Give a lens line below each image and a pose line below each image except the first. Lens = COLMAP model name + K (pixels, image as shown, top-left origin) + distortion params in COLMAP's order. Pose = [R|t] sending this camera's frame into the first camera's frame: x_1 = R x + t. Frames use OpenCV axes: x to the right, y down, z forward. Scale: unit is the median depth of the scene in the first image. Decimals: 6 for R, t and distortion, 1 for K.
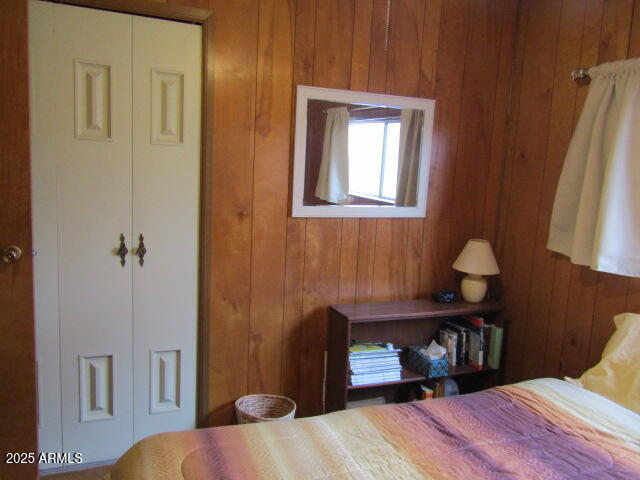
lens RADIAL K [[495.5, 0, 323.1], [0, 495.5, 239.2], [0, 0, 1]] dist [0.000418, -0.023068]
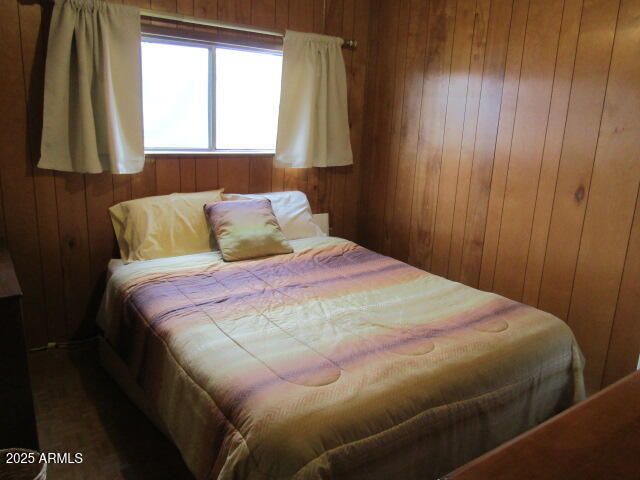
lens RADIAL K [[495.5, 0, 322.6], [0, 495.5, 241.3], [0, 0, 1]] dist [0.000418, -0.023068]
pose [[-0.213712, -0.290316, 0.932761, -0.855717], [0.084704, 0.945718, 0.313756, -0.136781], [-0.973218, 0.146062, -0.177521, 0.791248]]
